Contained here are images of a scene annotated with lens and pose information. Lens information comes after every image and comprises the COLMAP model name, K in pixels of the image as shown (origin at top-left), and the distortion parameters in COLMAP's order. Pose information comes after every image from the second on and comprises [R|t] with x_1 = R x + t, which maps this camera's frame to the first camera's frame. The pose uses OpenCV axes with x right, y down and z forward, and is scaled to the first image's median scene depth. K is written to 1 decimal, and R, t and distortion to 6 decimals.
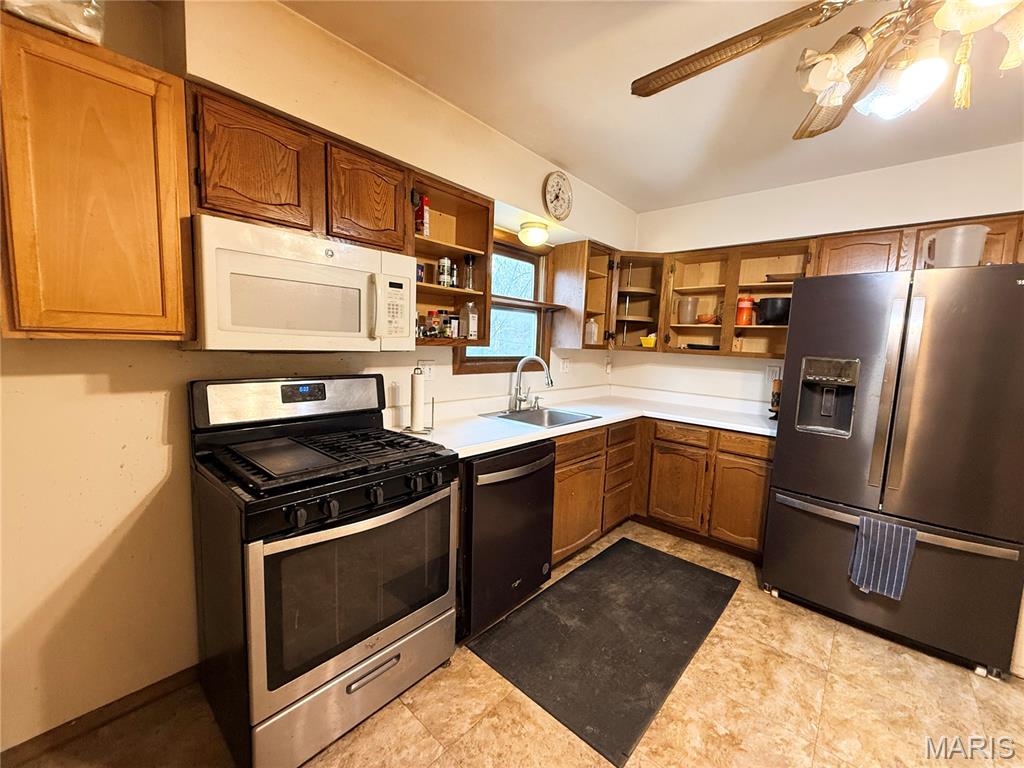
lens RADIAL K [[409.3, 0, 507.8], [0, 409.3, 383.8], [0, 0, 1]] dist [0.001940, 0.000334]
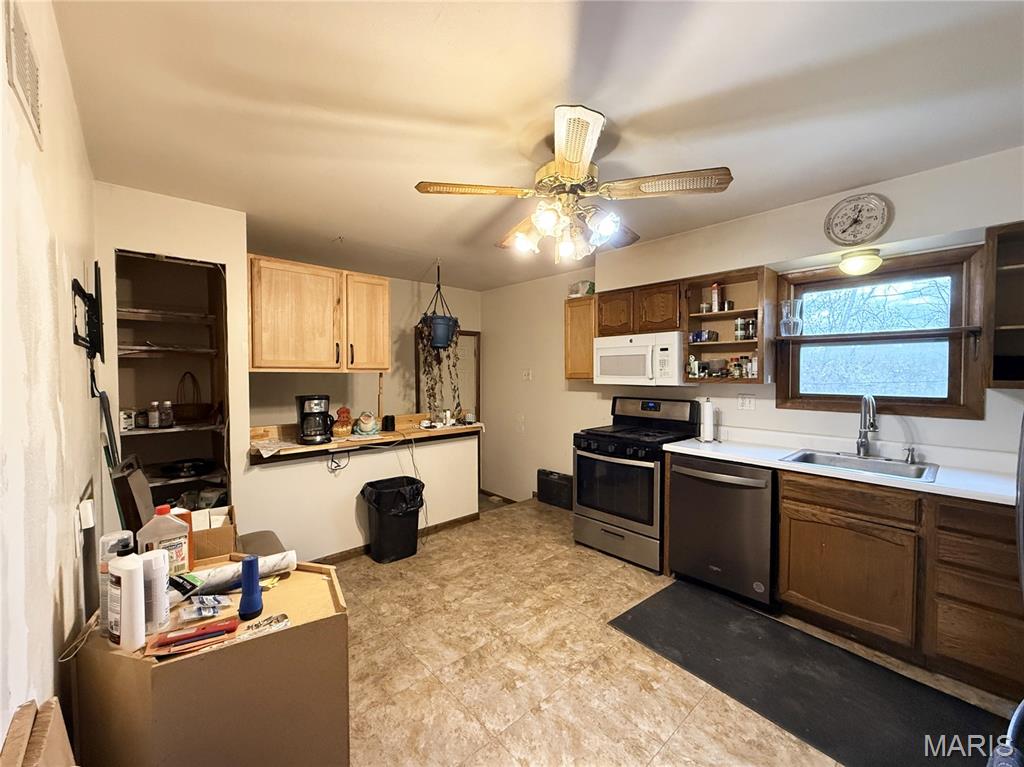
lens RADIAL K [[409.3, 0, 510.5], [0, 409.3, 384.3], [0, 0, 1]] dist [0.001940, 0.000334]
pose [[-0.104896, -0.005287, -0.994469, 1.503083], [-0.101553, 0.994815, 0.005422, -0.025771], [0.989284, 0.101561, -0.104889, 0.497097]]
